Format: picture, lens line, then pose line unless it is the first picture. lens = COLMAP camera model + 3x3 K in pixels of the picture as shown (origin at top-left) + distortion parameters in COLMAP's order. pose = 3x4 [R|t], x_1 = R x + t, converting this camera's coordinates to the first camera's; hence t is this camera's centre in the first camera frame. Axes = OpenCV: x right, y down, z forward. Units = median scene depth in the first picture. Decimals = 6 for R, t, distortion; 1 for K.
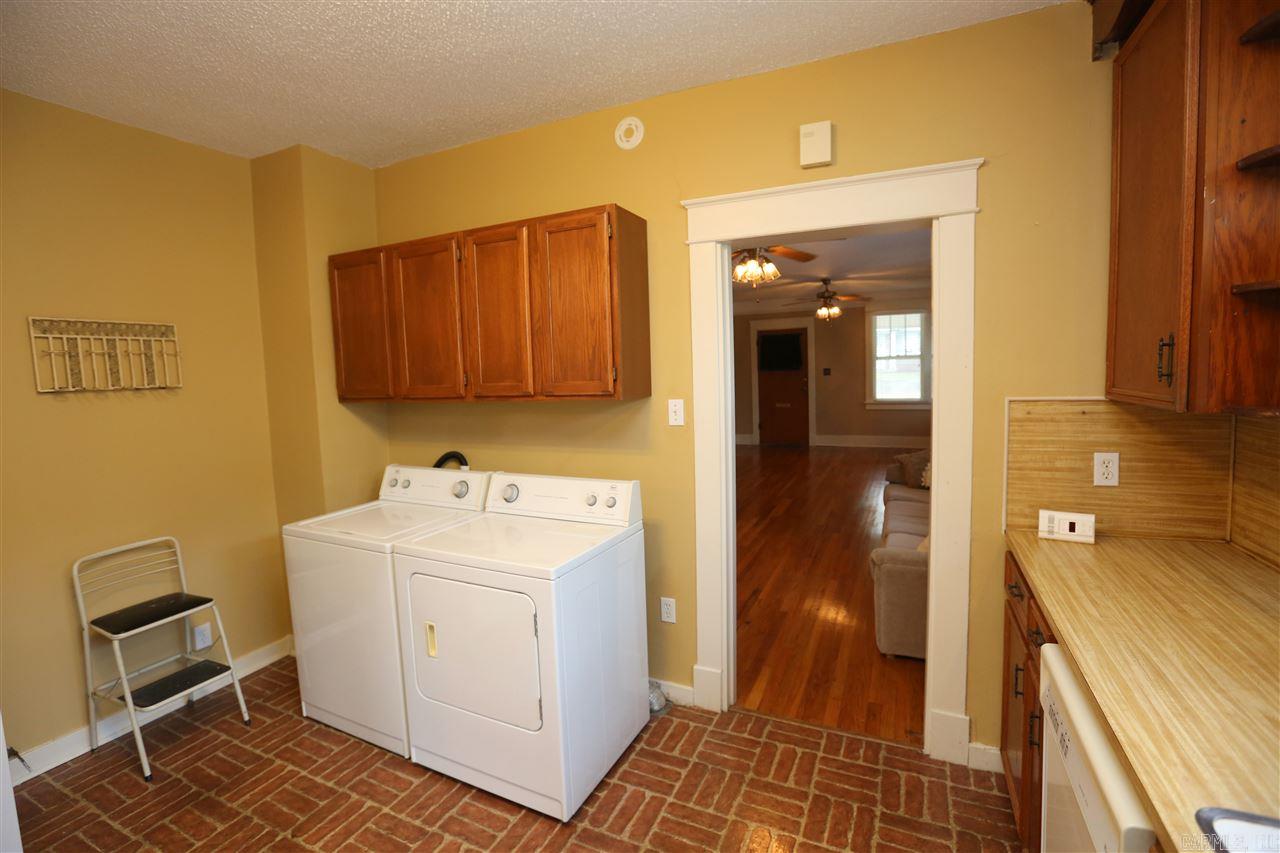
lens RADIAL K [[583.5, 0, 638.6], [0, 583.5, 418.8], [0, 0, 1]] dist [-0.049886, 0.011401]
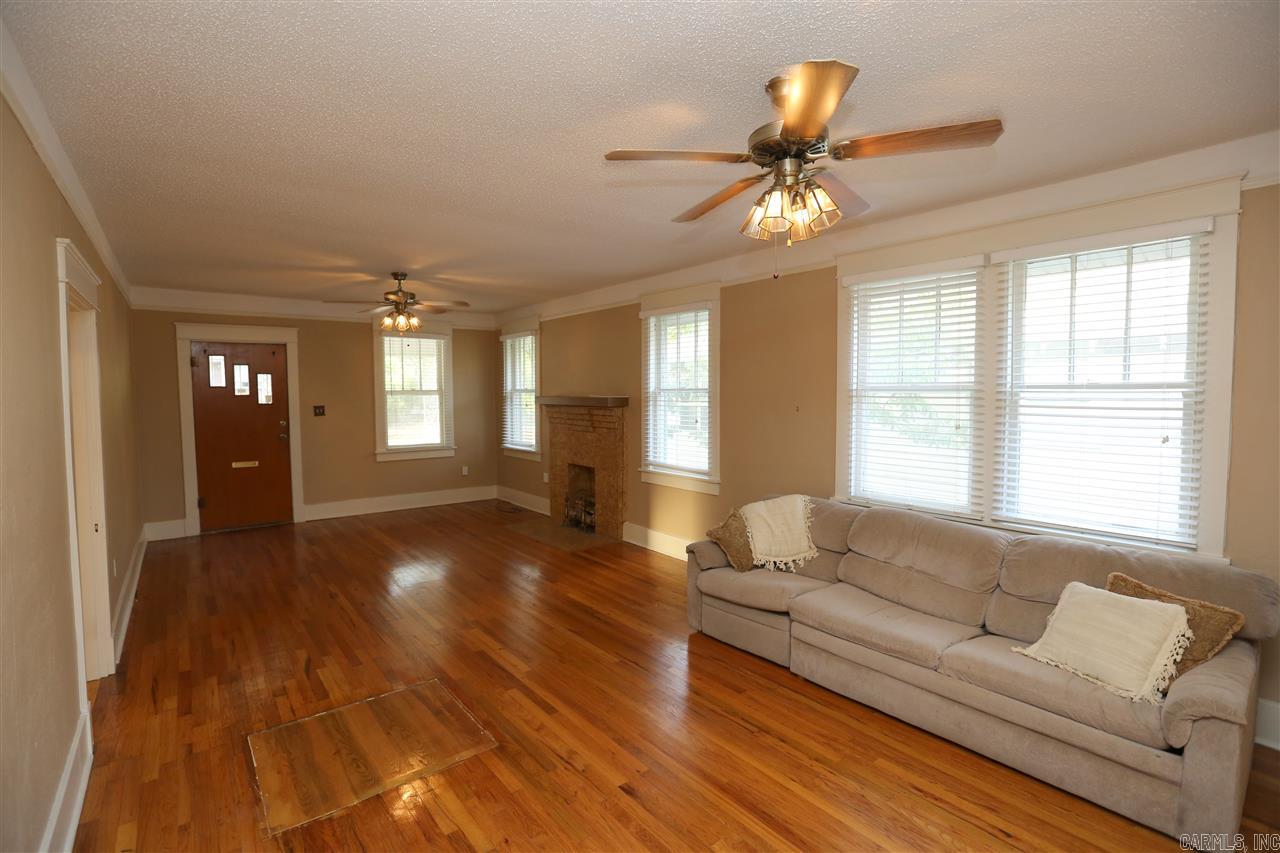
lens RADIAL K [[583.5, 0, 638.6], [0, 583.5, 418.8], [0, 0, 1]] dist [-0.049886, 0.011401]
pose [[0.439389, -0.012524, 0.898210, -0.121911], [0.069533, 0.997377, -0.020108, -0.032950], [-0.895602, 0.071291, 0.439107, 0.377725]]
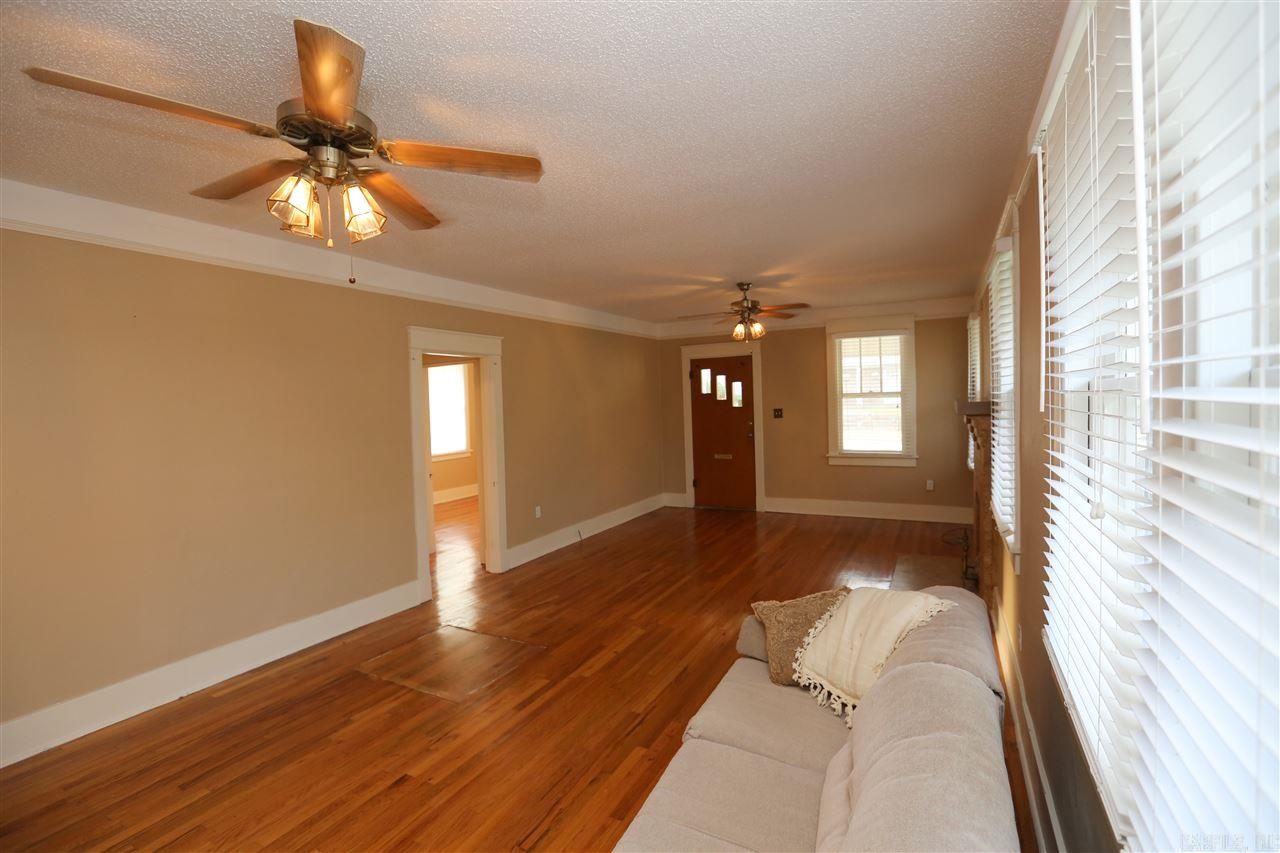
lens RADIAL K [[583.5, 0, 638.6], [0, 583.5, 418.8], [0, 0, 1]] dist [-0.049886, 0.011401]
pose [[0.998878, 0.005523, -0.047035, 0.185471], [-0.008093, 0.998474, -0.054633, -0.032349], [0.046661, 0.054952, 0.997398, 0.248143]]
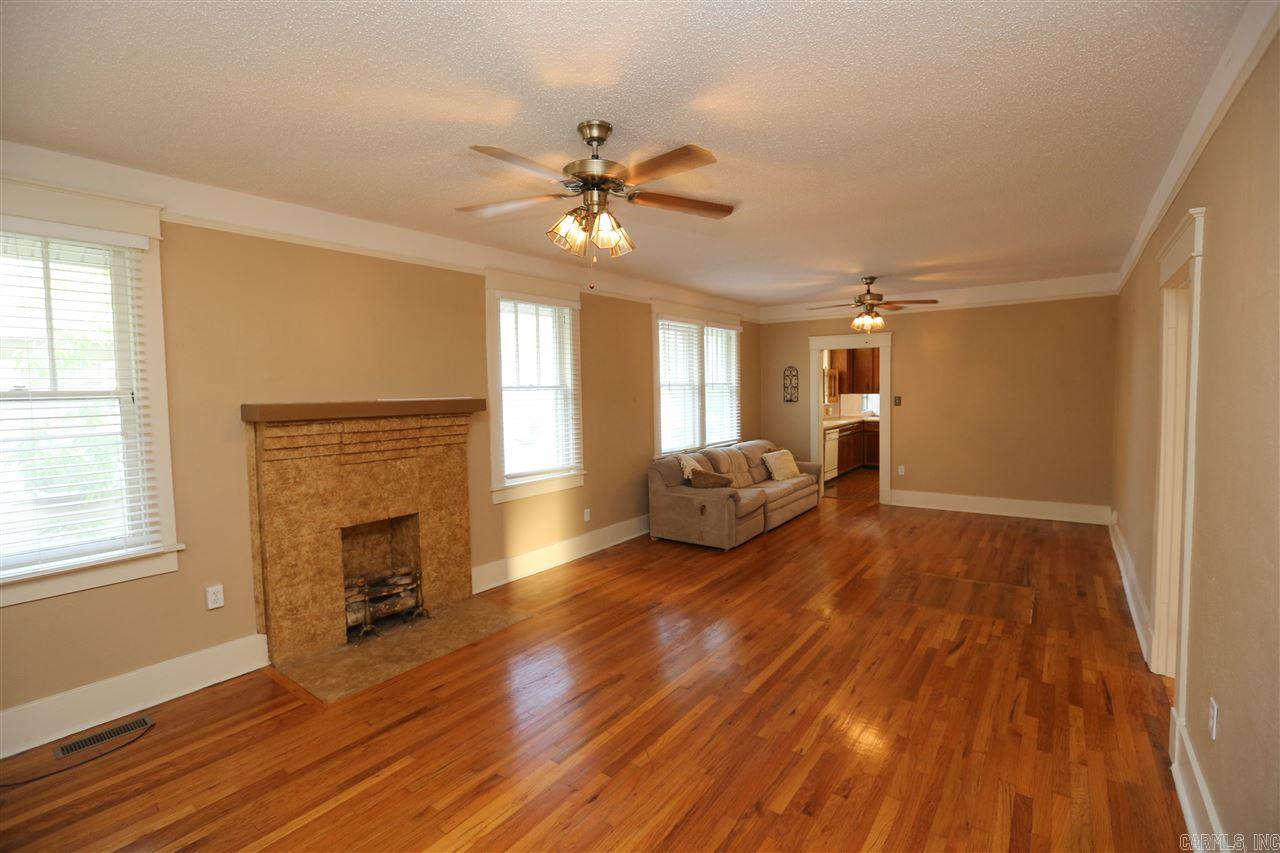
lens RADIAL K [[583.5, 0, 638.6], [0, 583.5, 418.8], [0, 0, 1]] dist [-0.049886, 0.011401]
pose [[-0.979288, 0.036740, 0.199113, 0.198646], [0.064496, 0.988777, 0.134759, -0.101903], [-0.191927, 0.144810, -0.970667, 1.045047]]
